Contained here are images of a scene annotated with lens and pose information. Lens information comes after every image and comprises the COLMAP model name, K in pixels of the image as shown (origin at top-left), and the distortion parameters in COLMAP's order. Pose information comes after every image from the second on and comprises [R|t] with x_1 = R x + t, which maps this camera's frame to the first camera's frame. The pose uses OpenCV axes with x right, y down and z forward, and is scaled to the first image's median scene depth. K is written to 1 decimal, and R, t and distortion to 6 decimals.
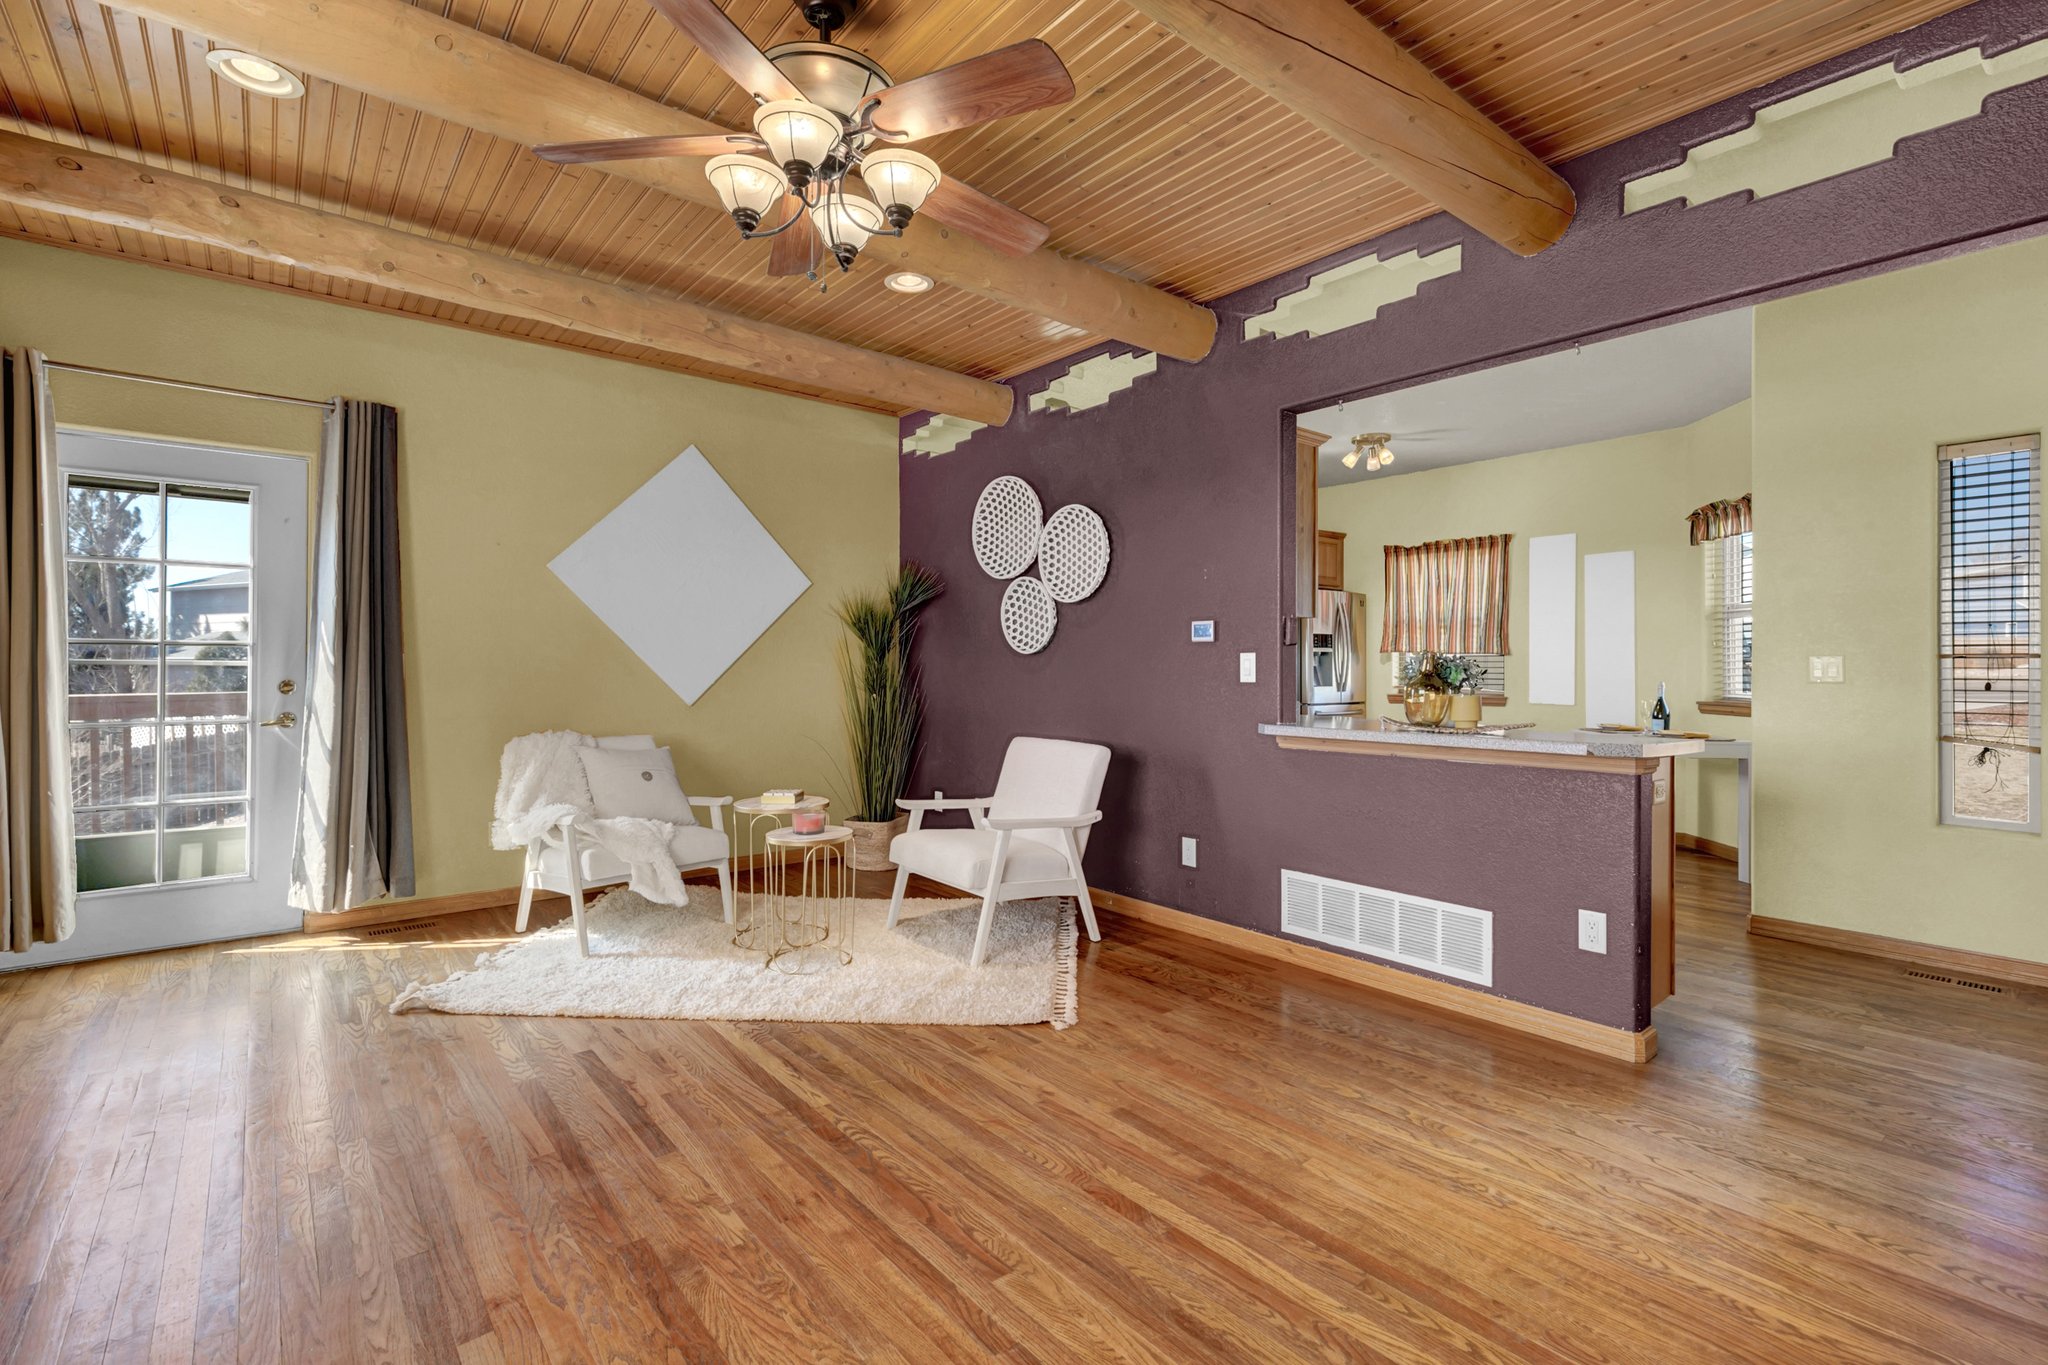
lens RADIAL K [[922.8, 0, 1030.4], [0, 922.8, 662.4], [0, 0, 1]] dist [0.010192, -0.002973]
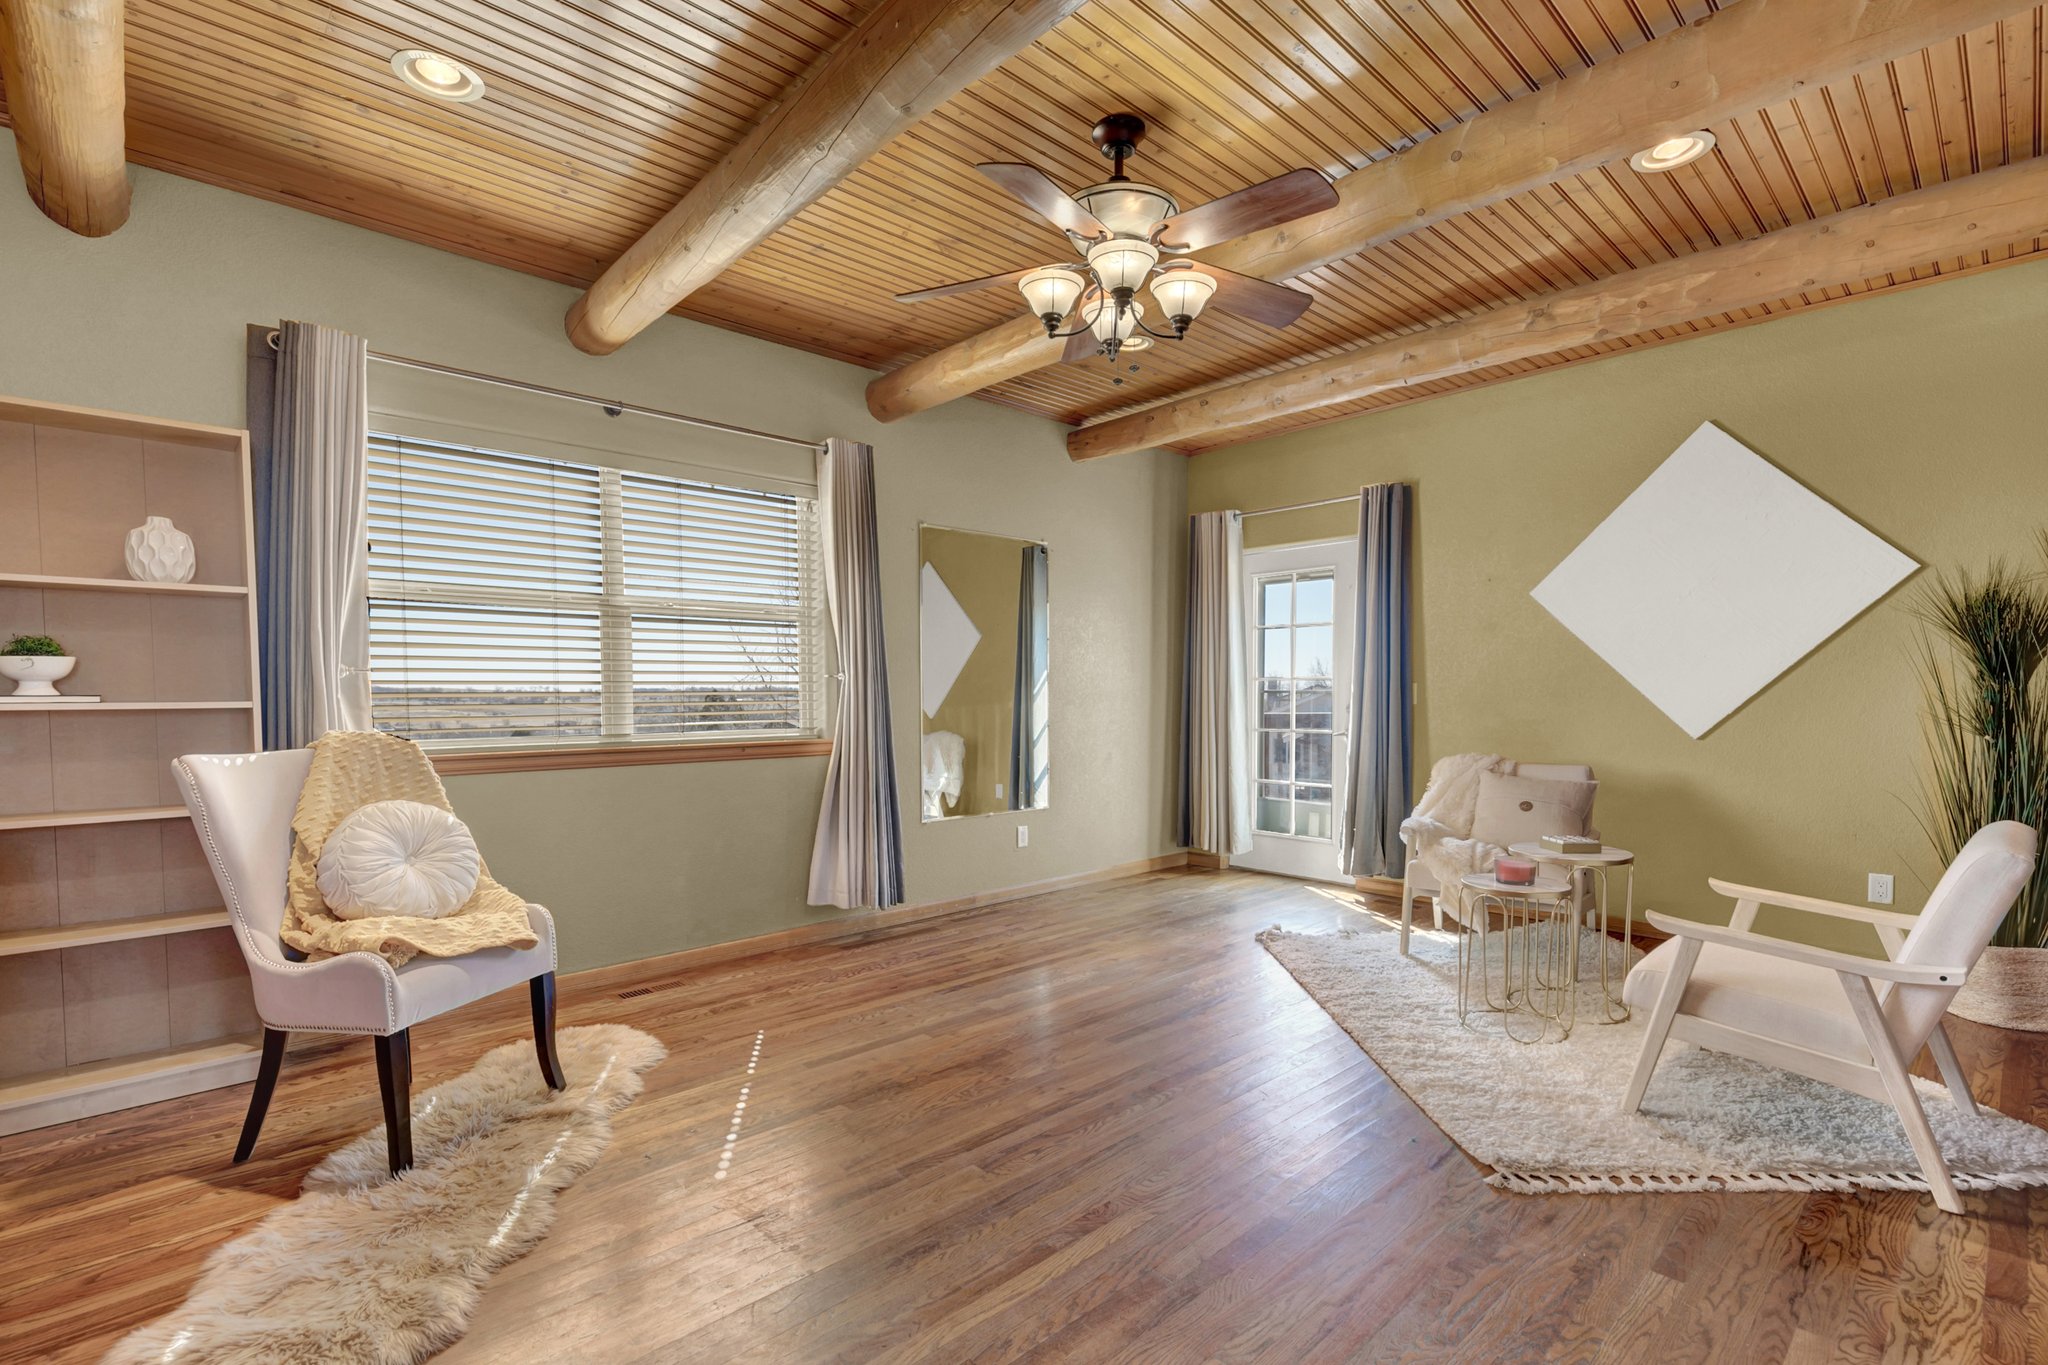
lens RADIAL K [[922.8, 0, 1026.8], [0, 922.8, 742.4], [0, 0, 1]] dist [0.010192, -0.002973]
pose [[0.070638, 0.049419, -0.996277, 0.569582], [0.009932, 0.998688, 0.050242, 0.001897], [0.997453, -0.013444, 0.070054, 0.453648]]
